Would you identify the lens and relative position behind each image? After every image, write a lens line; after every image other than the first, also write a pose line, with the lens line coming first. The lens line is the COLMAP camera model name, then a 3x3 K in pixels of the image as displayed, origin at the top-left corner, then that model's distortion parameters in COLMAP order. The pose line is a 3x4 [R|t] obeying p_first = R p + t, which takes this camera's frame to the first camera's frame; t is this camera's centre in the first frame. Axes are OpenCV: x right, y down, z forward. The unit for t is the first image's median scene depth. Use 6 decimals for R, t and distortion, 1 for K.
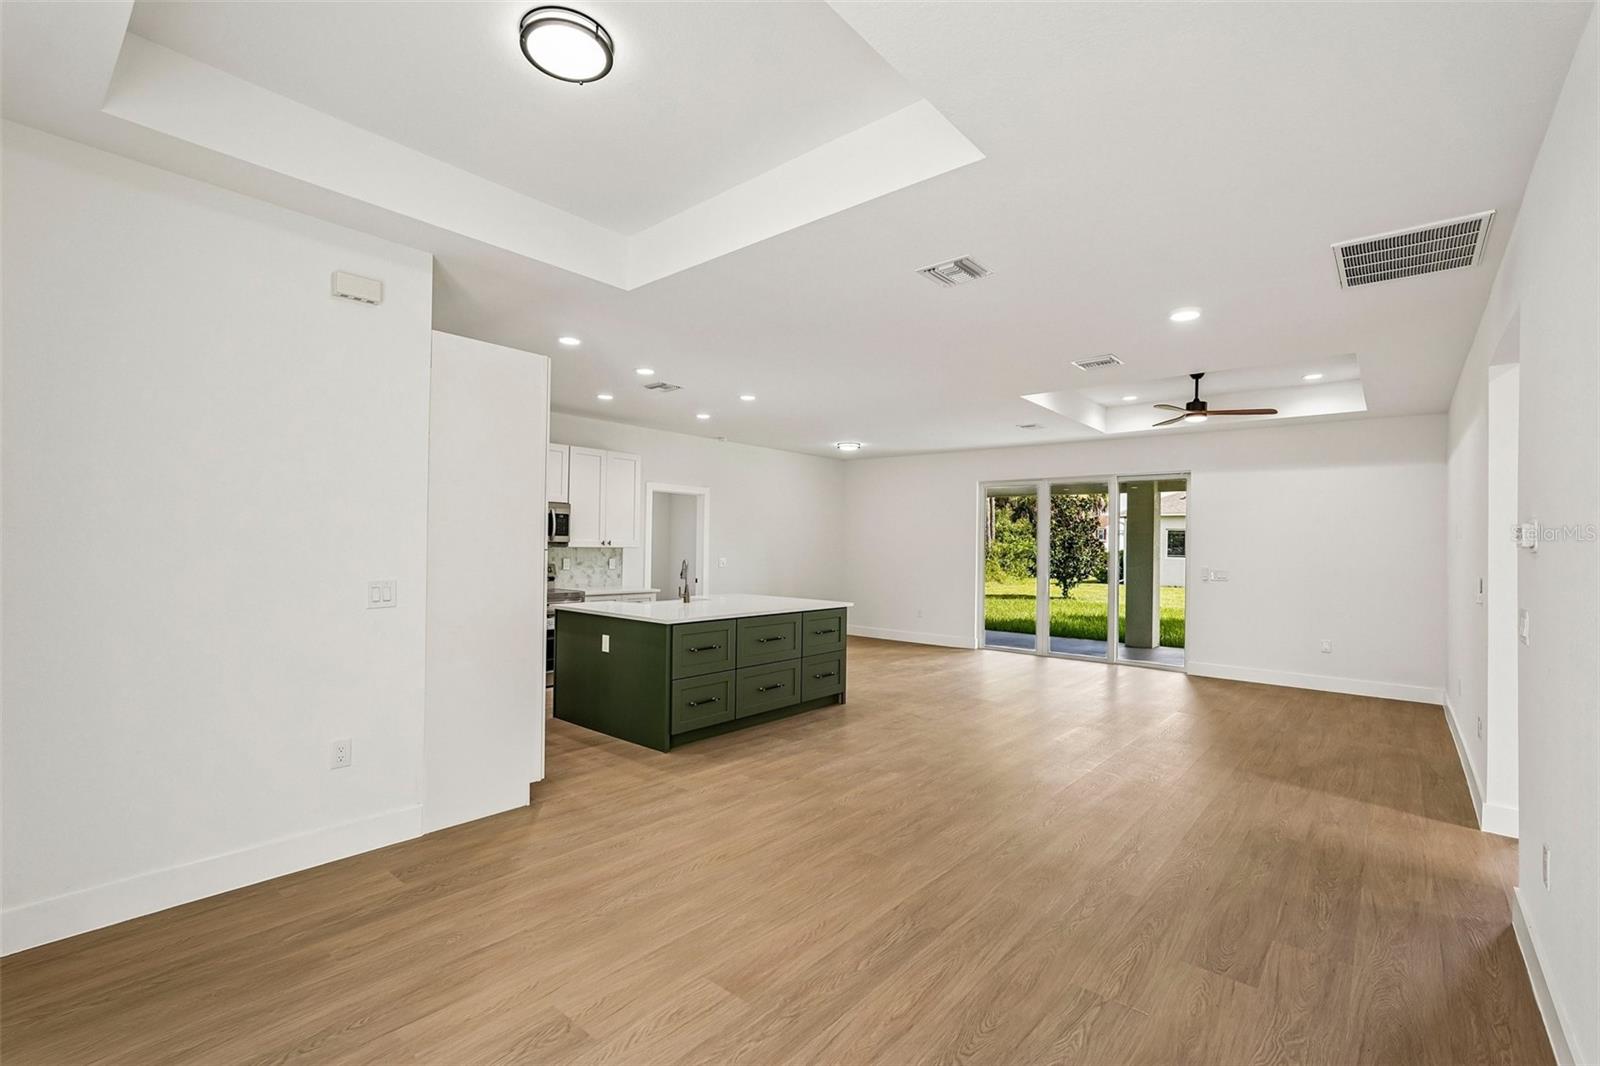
lens RADIAL K [[714.3, 0, 787.0], [0, 714.3, 526.8], [0, 0, 1]] dist [0.003836, 0.002824]
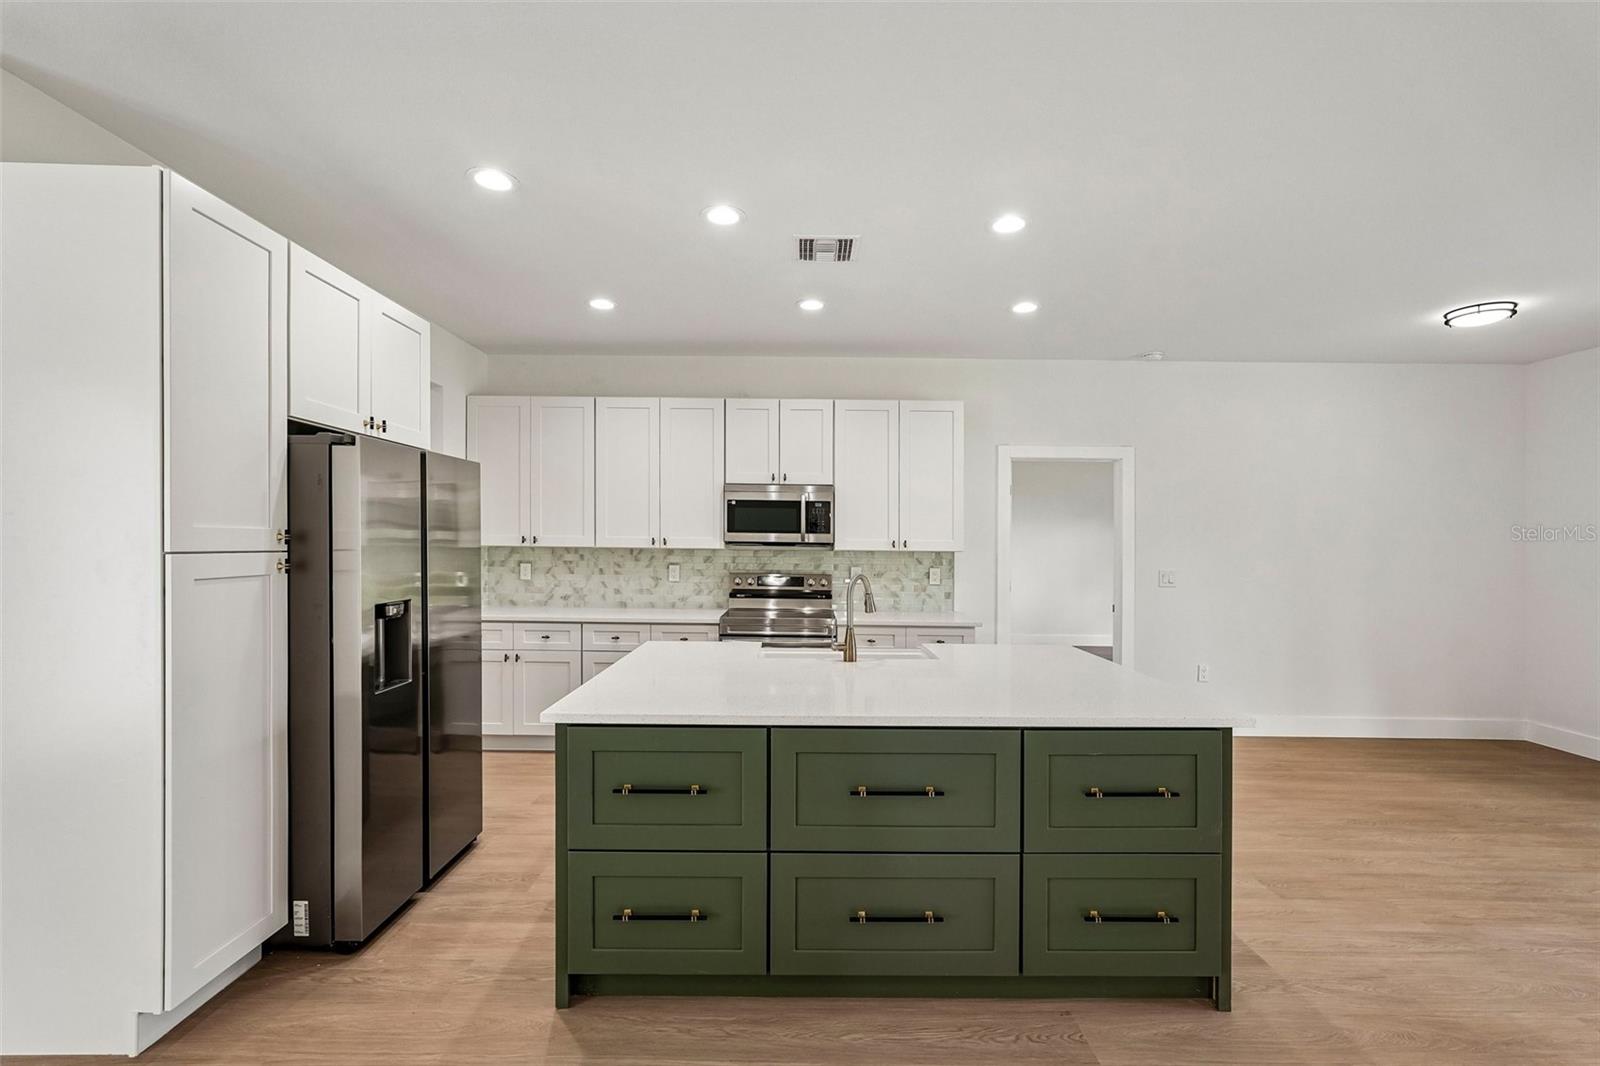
lens RADIAL K [[714.3, 0, 797.5], [0, 714.3, 505.8], [0, 0, 1]] dist [0.003836, 0.002824]
pose [[0.646497, -0.043383, -0.761682, 0.175735], [0.017059, 0.998954, -0.042418, 0.013689], [0.762726, 0.014429, 0.646561, 0.504220]]
